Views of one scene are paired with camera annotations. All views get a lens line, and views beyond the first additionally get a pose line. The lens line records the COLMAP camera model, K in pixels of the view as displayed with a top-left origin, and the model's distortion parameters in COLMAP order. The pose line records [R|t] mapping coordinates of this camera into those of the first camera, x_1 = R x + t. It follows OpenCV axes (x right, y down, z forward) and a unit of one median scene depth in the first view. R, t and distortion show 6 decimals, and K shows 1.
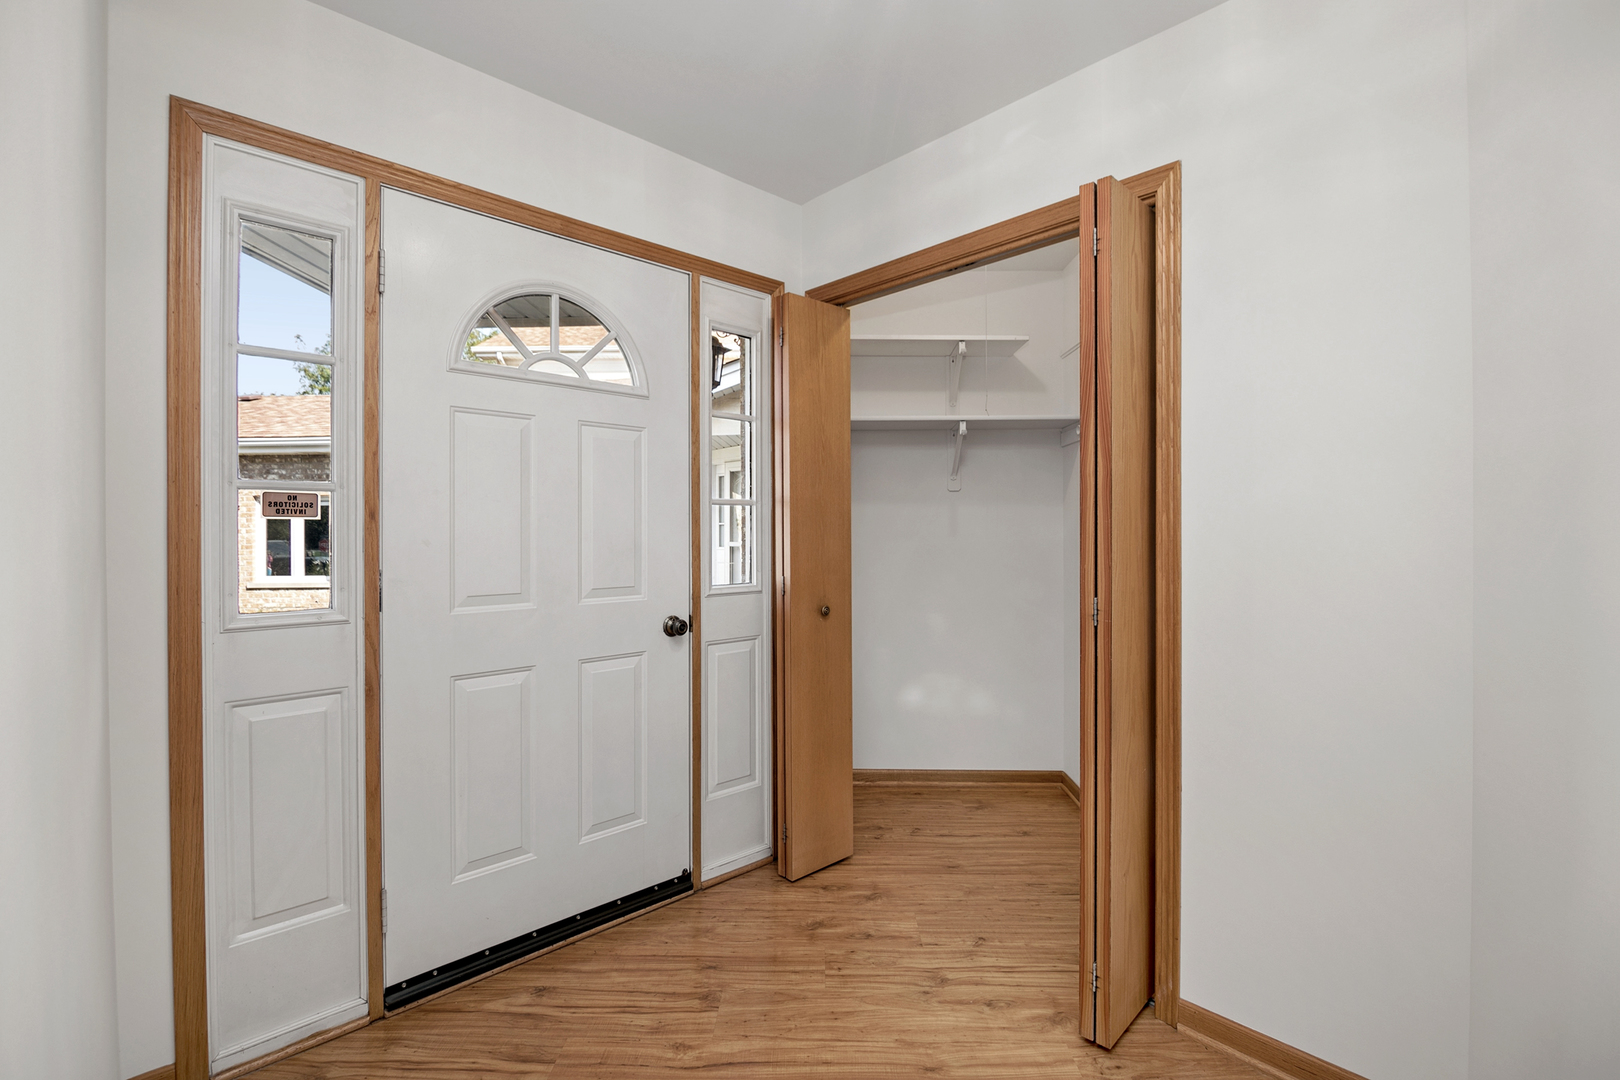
lens RADIAL K [[731.4, 0, 815.1], [0, 731.4, 531.8], [0, 0, 1]] dist [-0.008636, -0.000954]
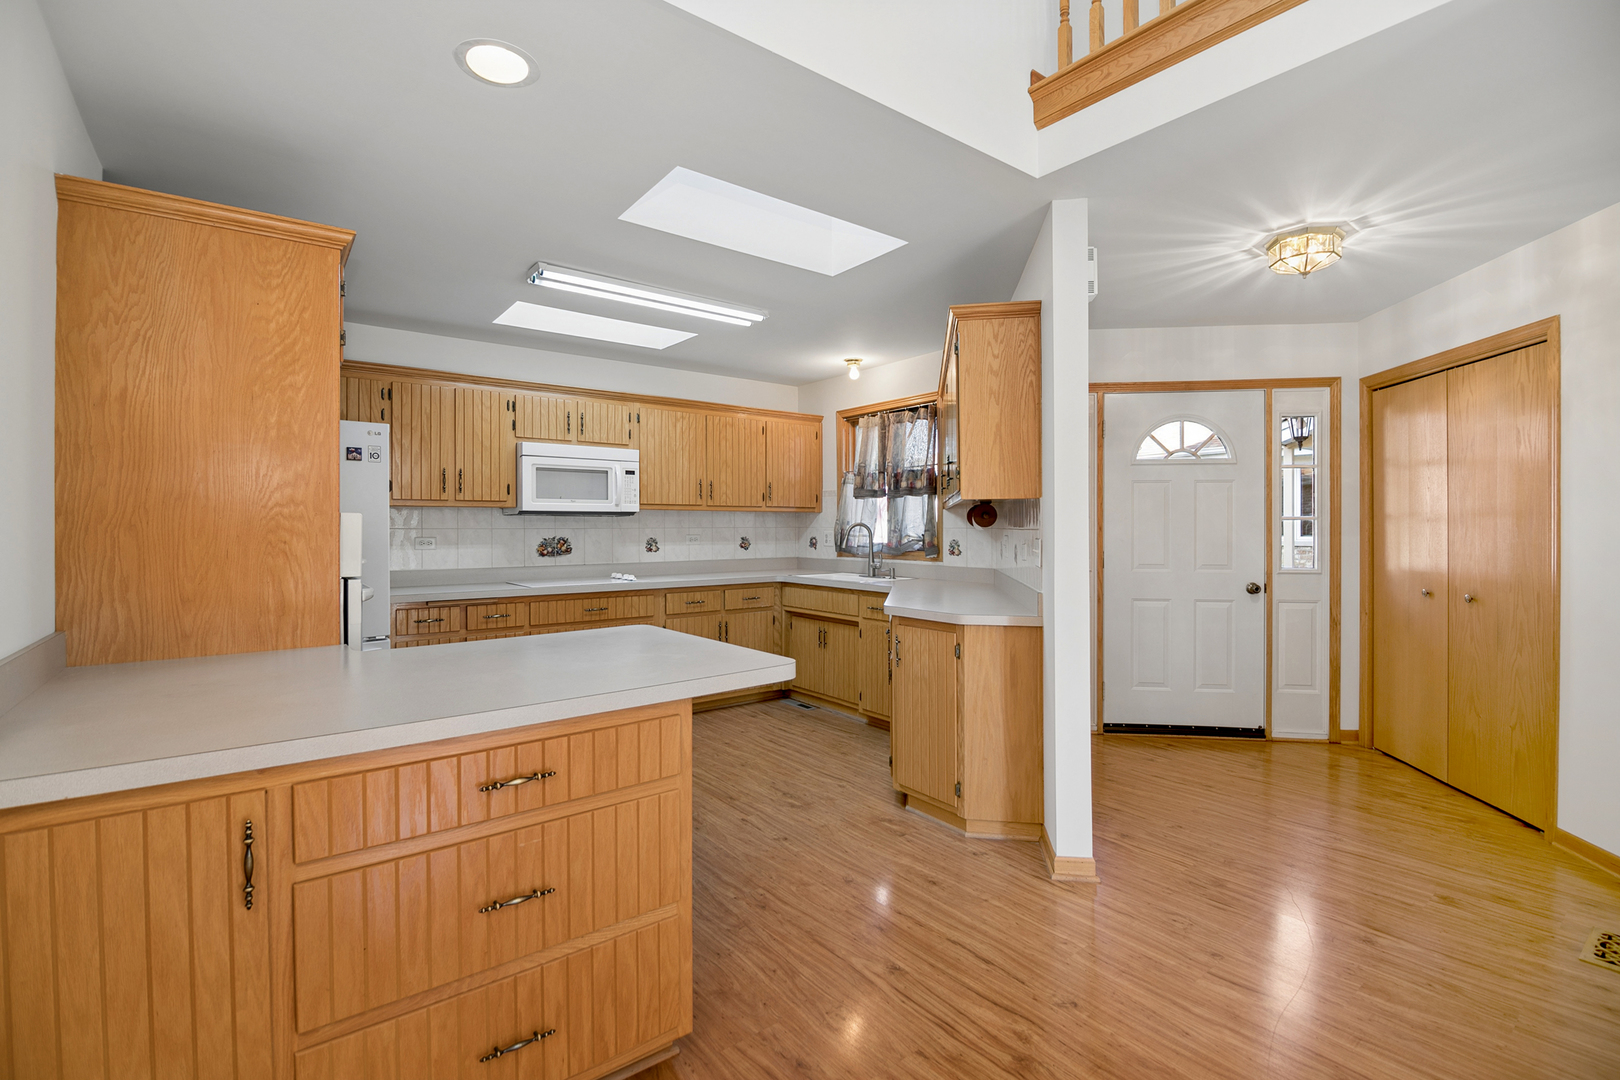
lens RADIAL K [[731.4, 0, 813.1], [0, 731.4, 526.2], [0, 0, 1]] dist [-0.008636, -0.000954]
pose [[0.627933, 0.001945, -0.778265, 0.525885], [-0.002632, 0.999996, 0.000376, -0.022178], [0.778263, 0.001813, 0.627936, -0.975701]]
